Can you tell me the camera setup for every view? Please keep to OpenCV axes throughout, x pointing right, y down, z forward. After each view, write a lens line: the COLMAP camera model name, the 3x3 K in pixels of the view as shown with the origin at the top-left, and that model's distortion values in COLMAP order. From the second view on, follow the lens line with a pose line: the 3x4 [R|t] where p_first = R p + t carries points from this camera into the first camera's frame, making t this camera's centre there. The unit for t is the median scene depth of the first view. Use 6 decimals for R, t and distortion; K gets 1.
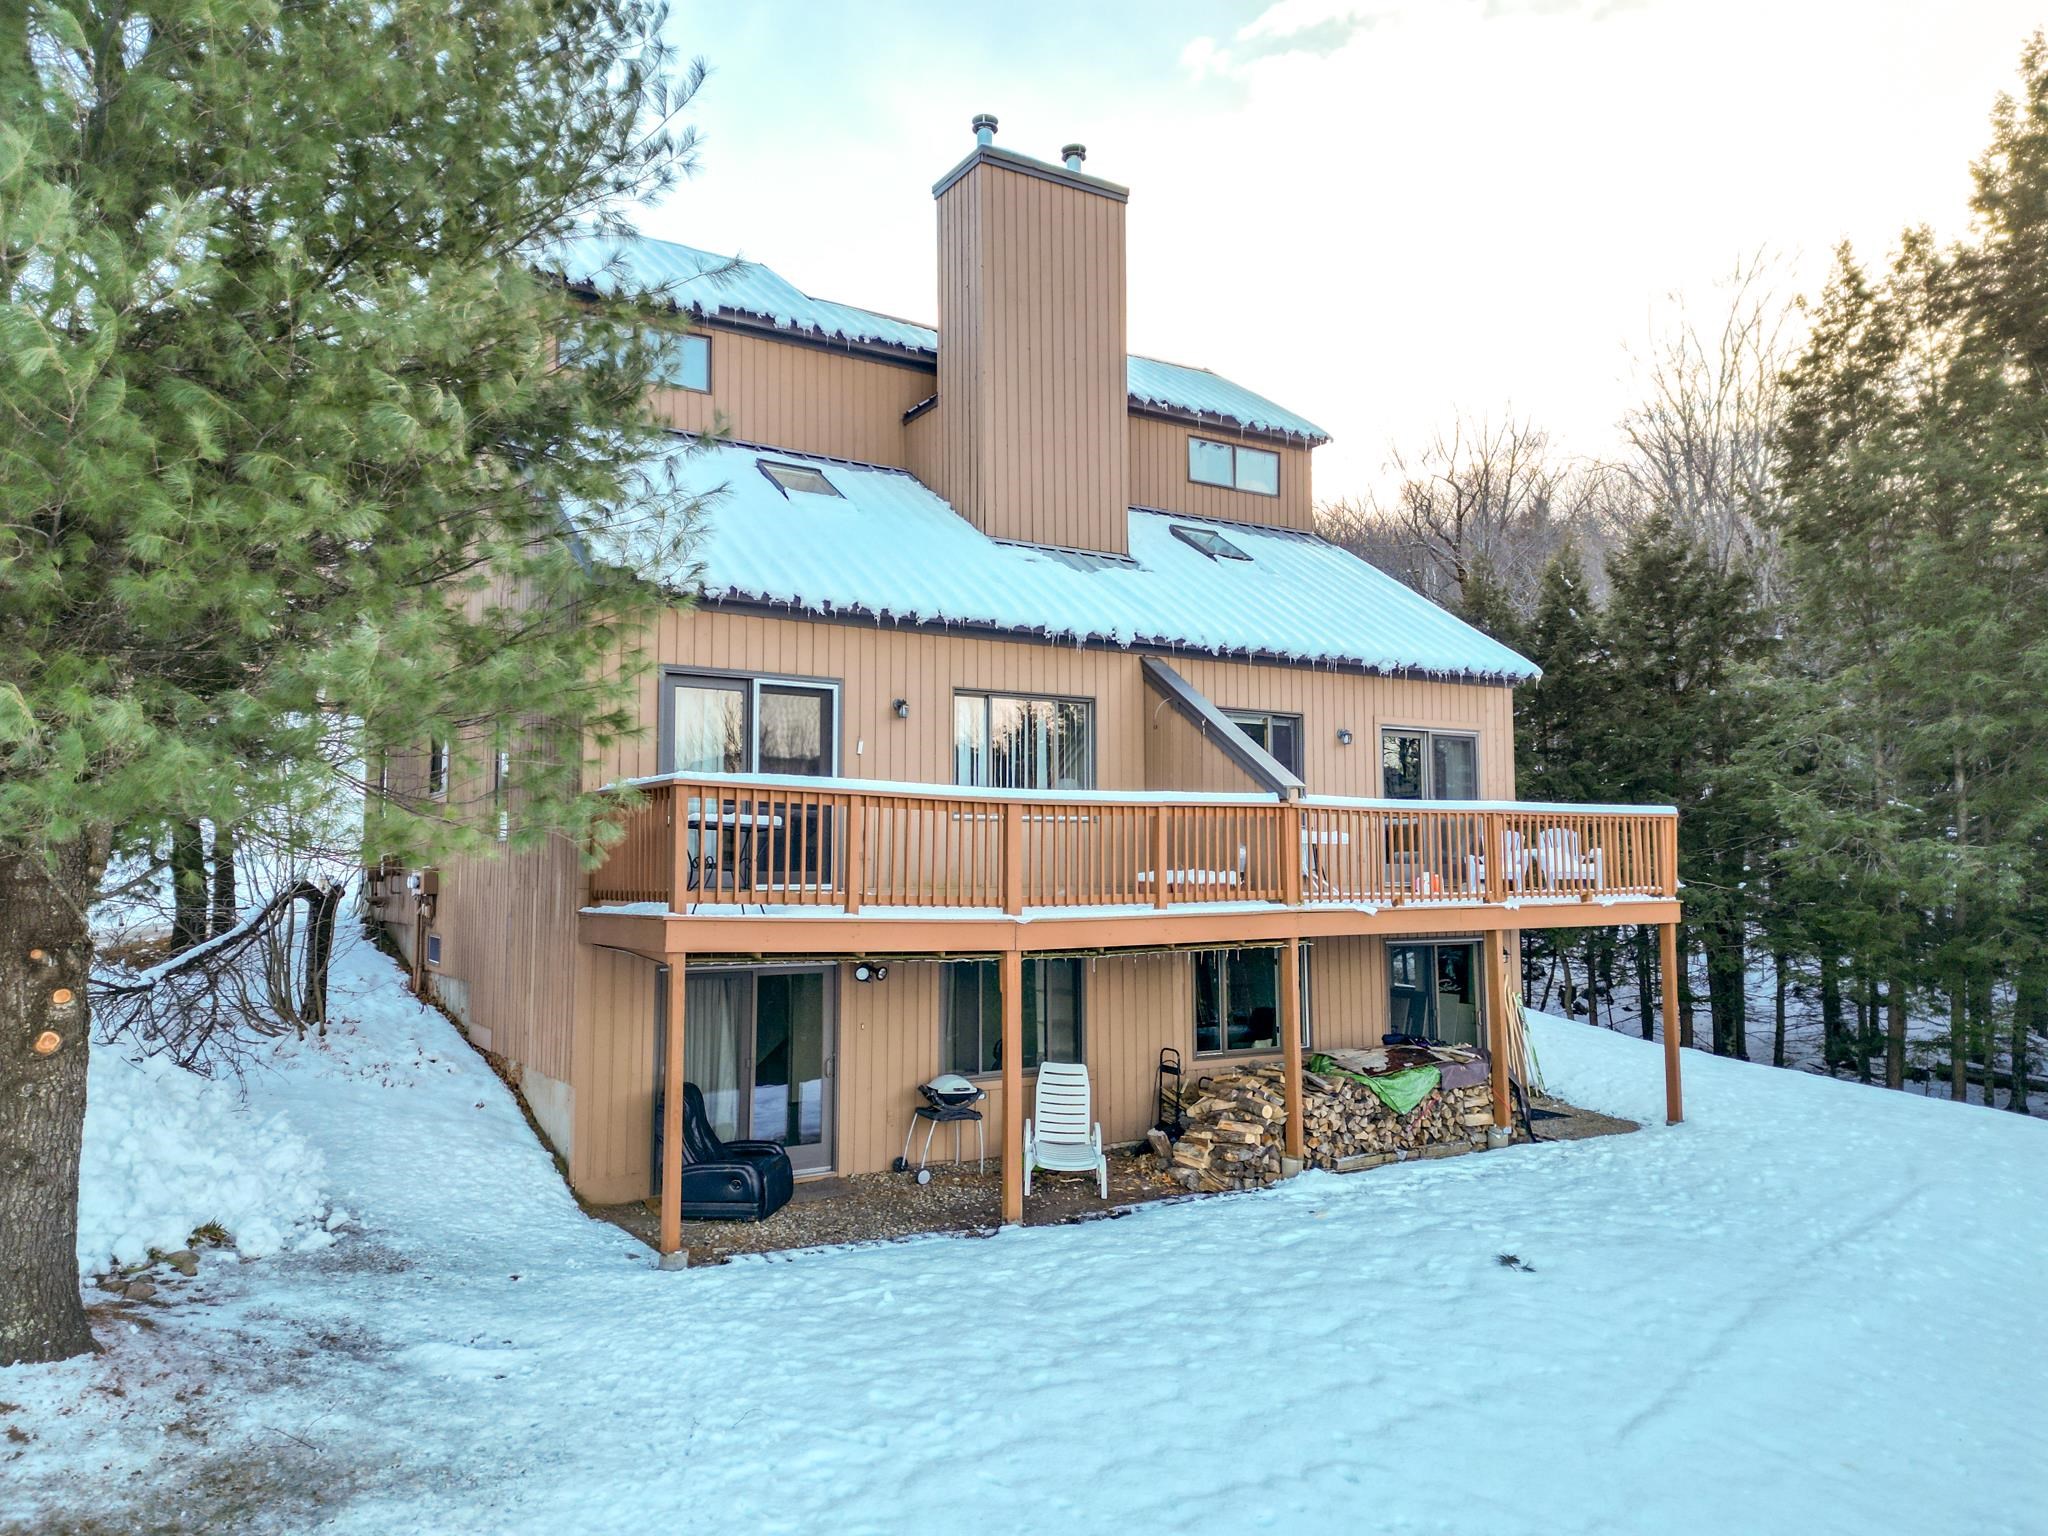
lens RADIAL K [[1414.8, 0, 1021.0], [0, 1414.8, 765.5], [0, 0, 1]] dist [0.095722, -0.093763]
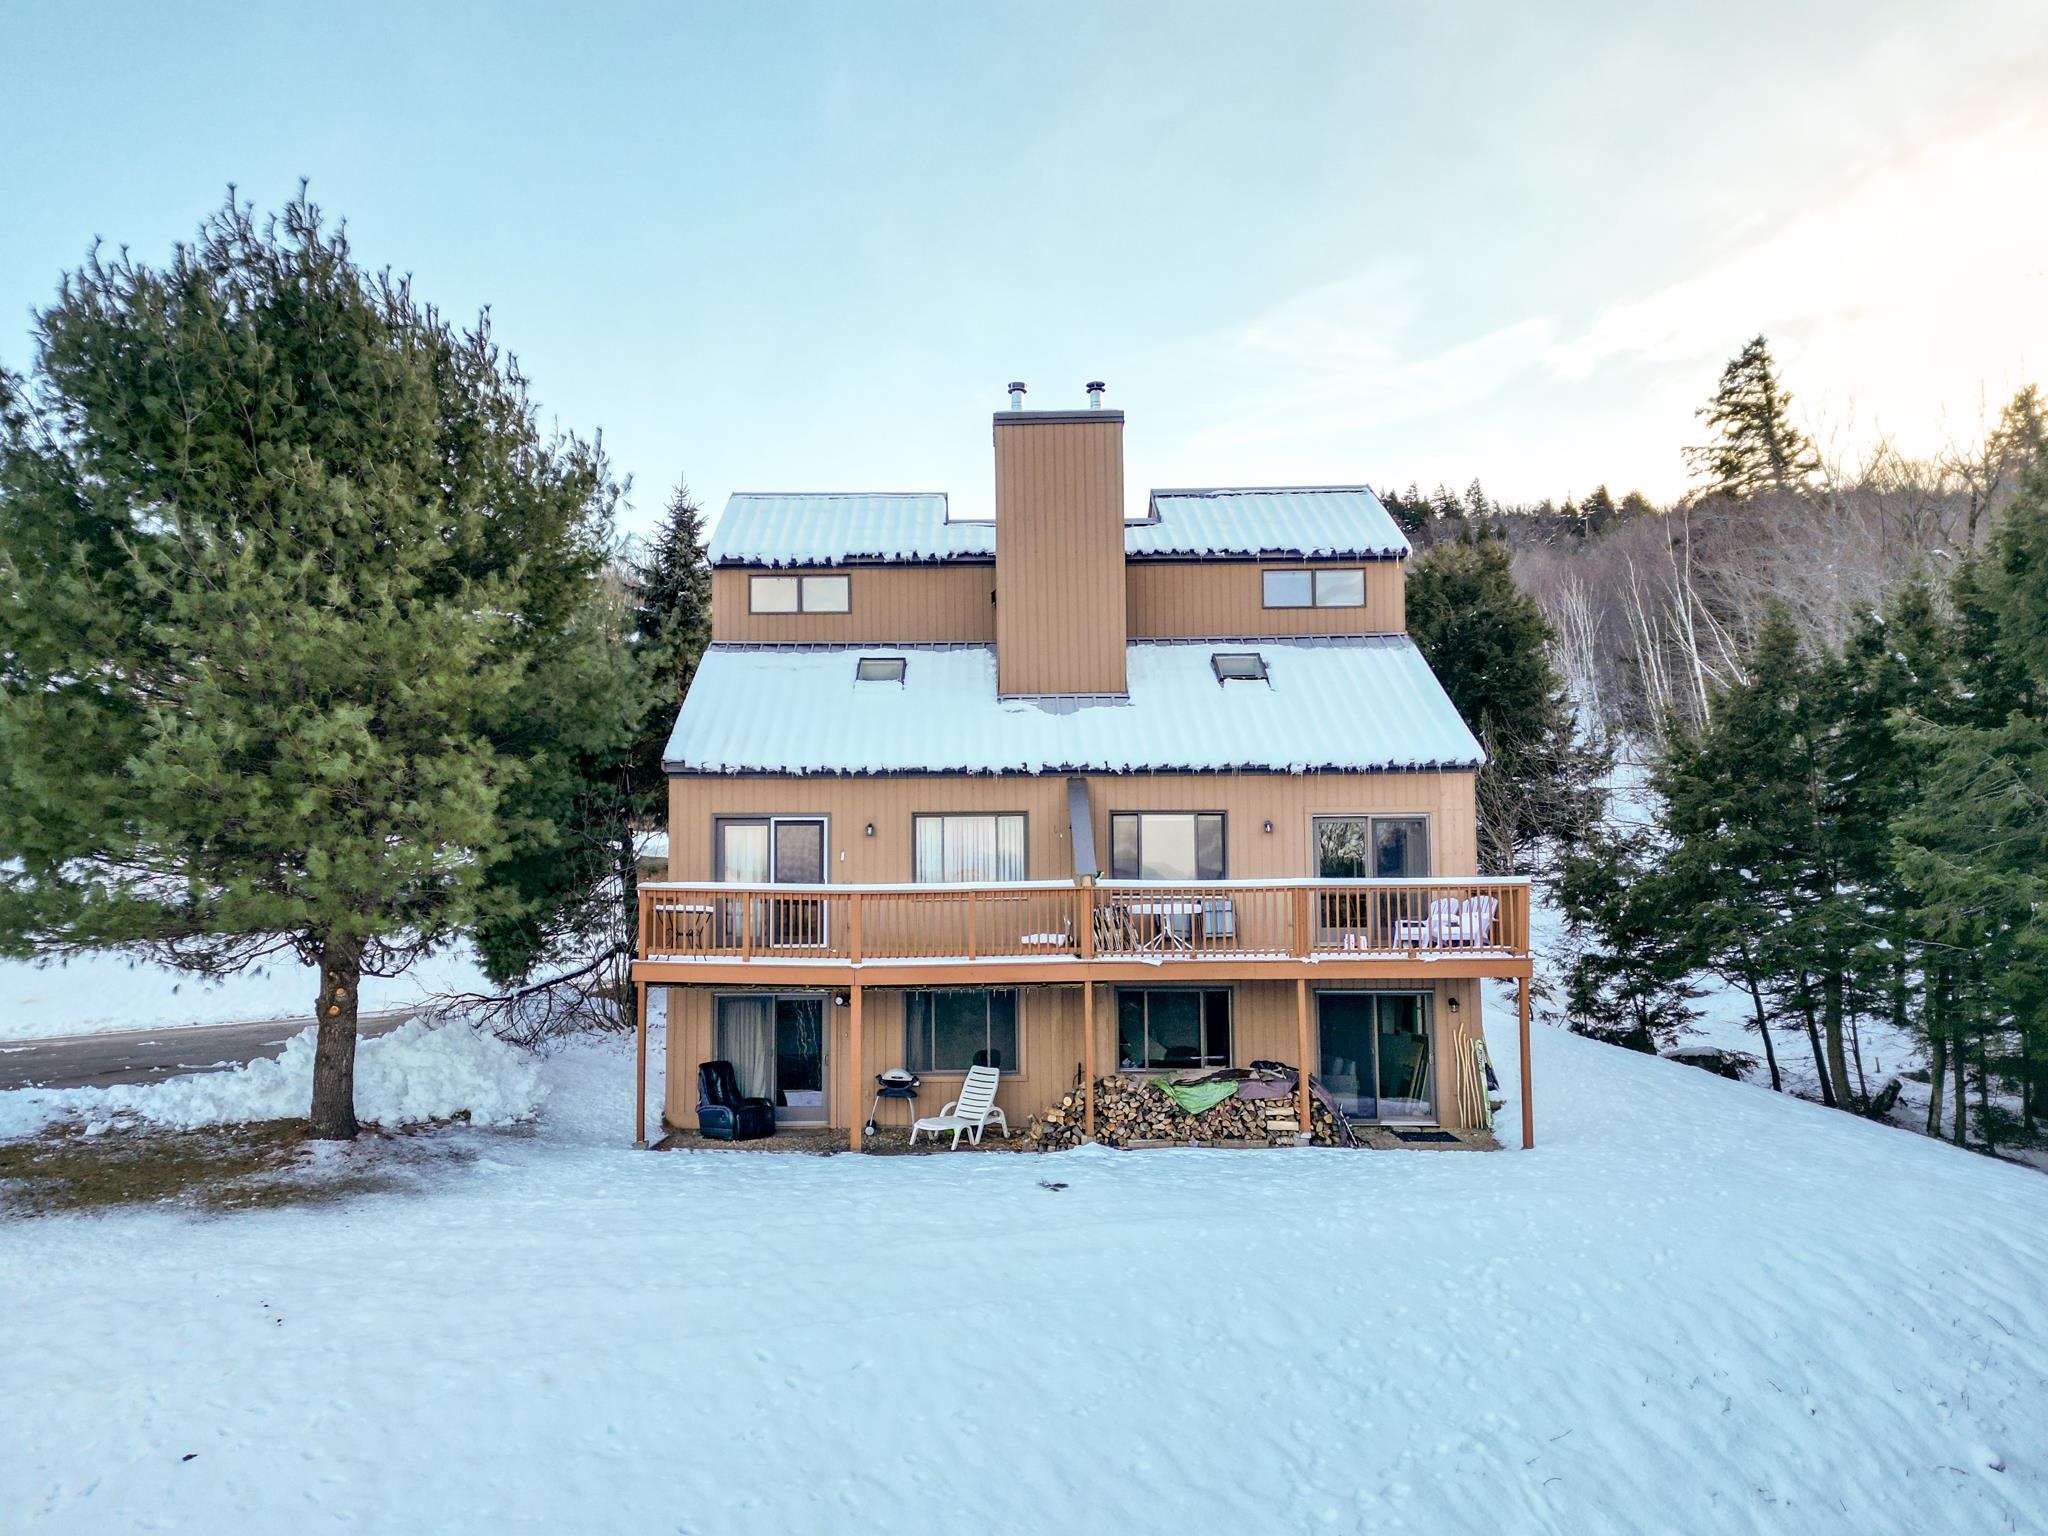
lens RADIAL K [[1477.8, 0, 971.9], [0, 1477.8, 831.5], [0, 0, 1]] dist [0.104840, -0.112784]
pose [[0.854469, -0.039476, -0.518001, 0.818607], [0.042982, 0.999062, -0.005236, -0.024062], [0.517722, -0.017791, 0.855364, -0.303125]]
